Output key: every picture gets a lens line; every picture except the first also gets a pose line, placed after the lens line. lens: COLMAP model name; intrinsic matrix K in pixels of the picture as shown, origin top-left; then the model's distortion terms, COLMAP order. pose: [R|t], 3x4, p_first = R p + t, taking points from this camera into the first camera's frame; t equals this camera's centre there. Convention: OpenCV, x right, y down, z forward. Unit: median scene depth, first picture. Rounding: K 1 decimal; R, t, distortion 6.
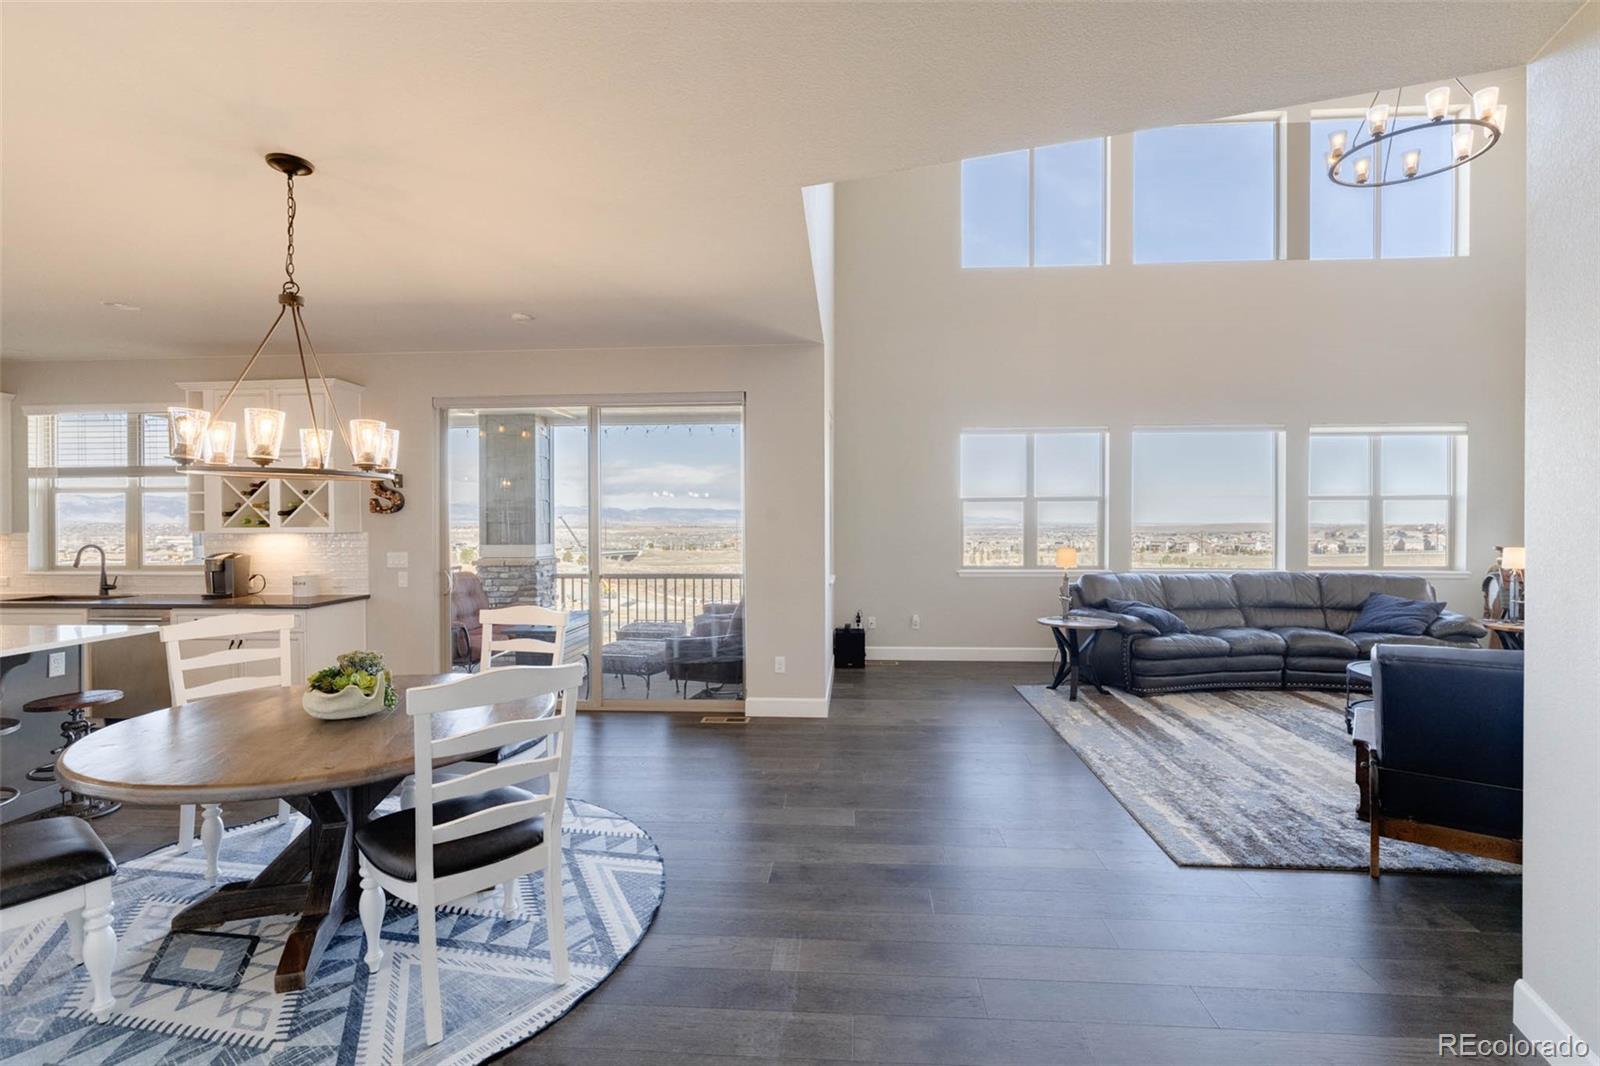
lens RADIAL K [[736.9, 0, 792.4], [0, 736.9, 529.4], [0, 0, 1]] dist [-0.001125, 0.000268]
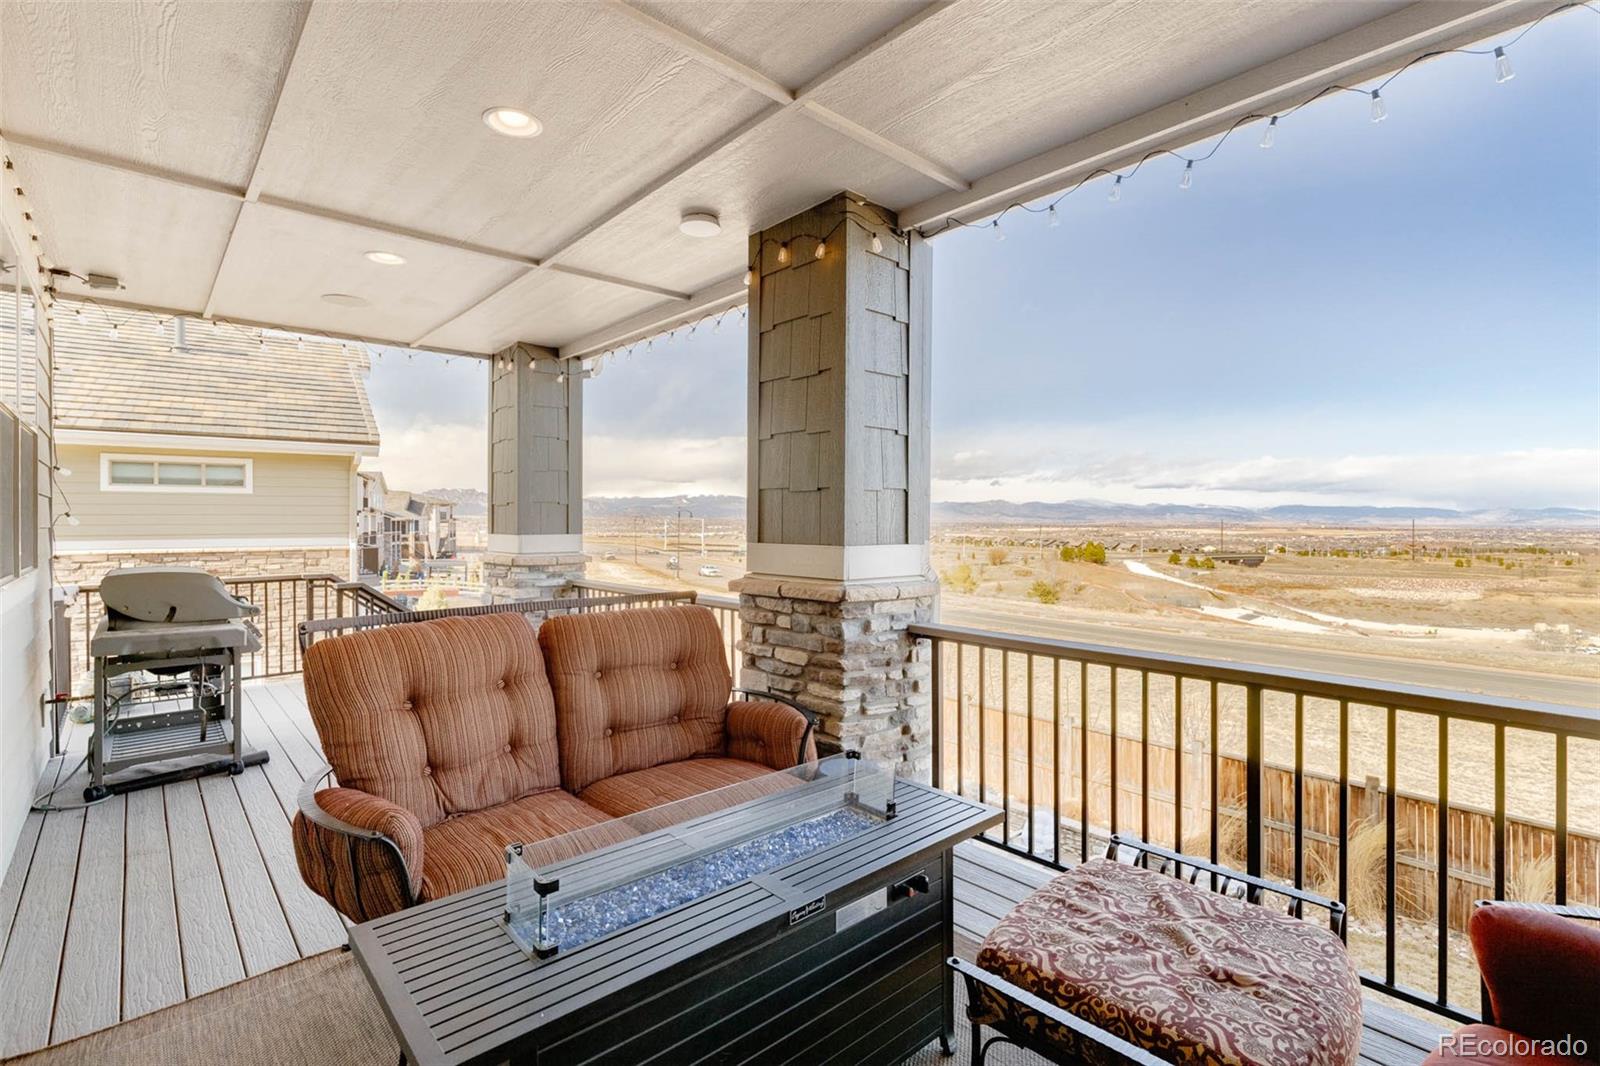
lens RADIAL K [[717.6, 0, 801.0], [0, 717.6, 525.2], [0, 0, 1]] dist [0.001152, 0.000276]
pose [[0.710842, 0.009767, -0.703283, -0.110979], [-0.013161, 0.999913, 0.000584, 0.009987], [0.703228, 0.008841, 0.710909, 0.727394]]
